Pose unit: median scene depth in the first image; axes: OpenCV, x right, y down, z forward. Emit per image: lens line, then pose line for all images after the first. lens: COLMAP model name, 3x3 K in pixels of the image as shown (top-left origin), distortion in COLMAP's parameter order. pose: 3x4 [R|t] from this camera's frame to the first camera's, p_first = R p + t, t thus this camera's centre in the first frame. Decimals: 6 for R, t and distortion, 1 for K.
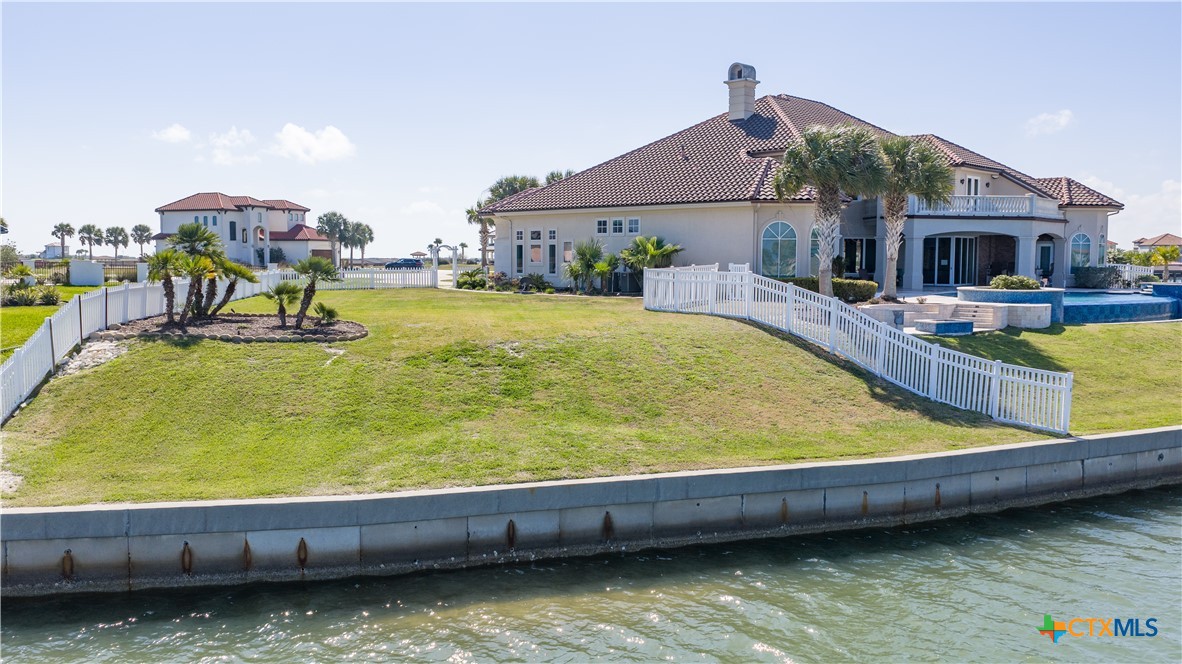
lens RADIAL K [[929.8, 0, 591.0], [0, 929.8, 332.0], [0, 0, 1]] dist [0.006644, -0.012456]
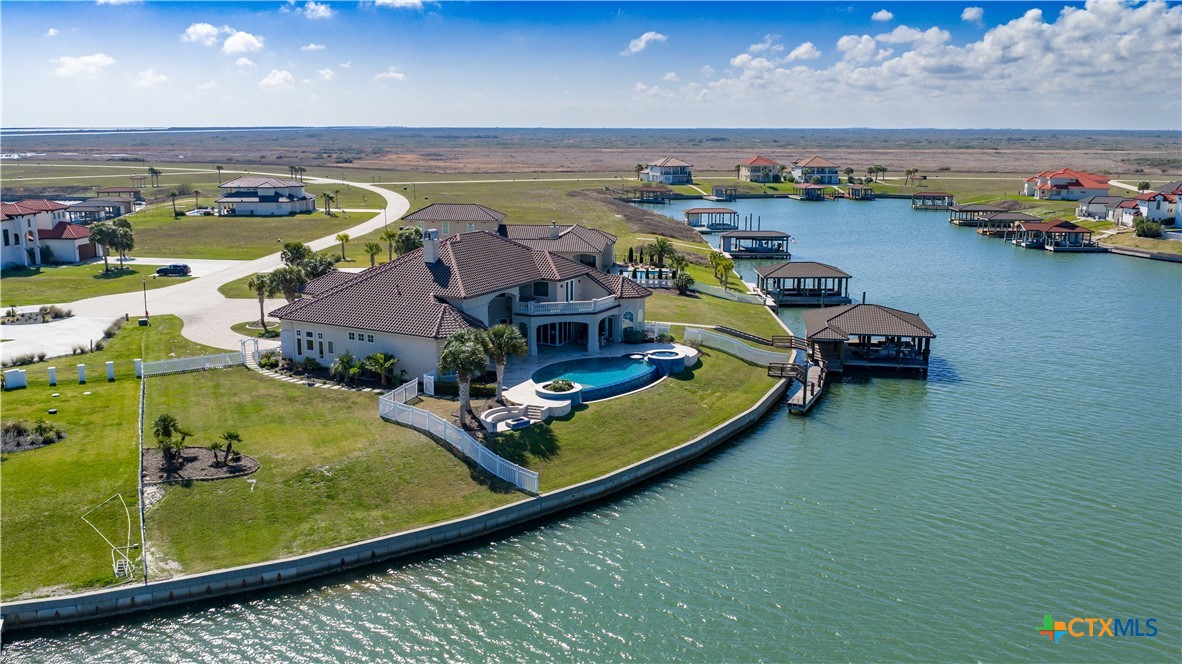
lens RADIAL K [[929.8, 0, 591.0], [0, 929.8, 332.0], [0, 0, 1]] dist [0.006644, -0.012456]
pose [[0.958755, -0.041690, 0.281160, -0.090525], [0.004185, 0.991148, 0.132697, -0.667616], [-0.284204, -0.126047, 0.950442, -1.476649]]
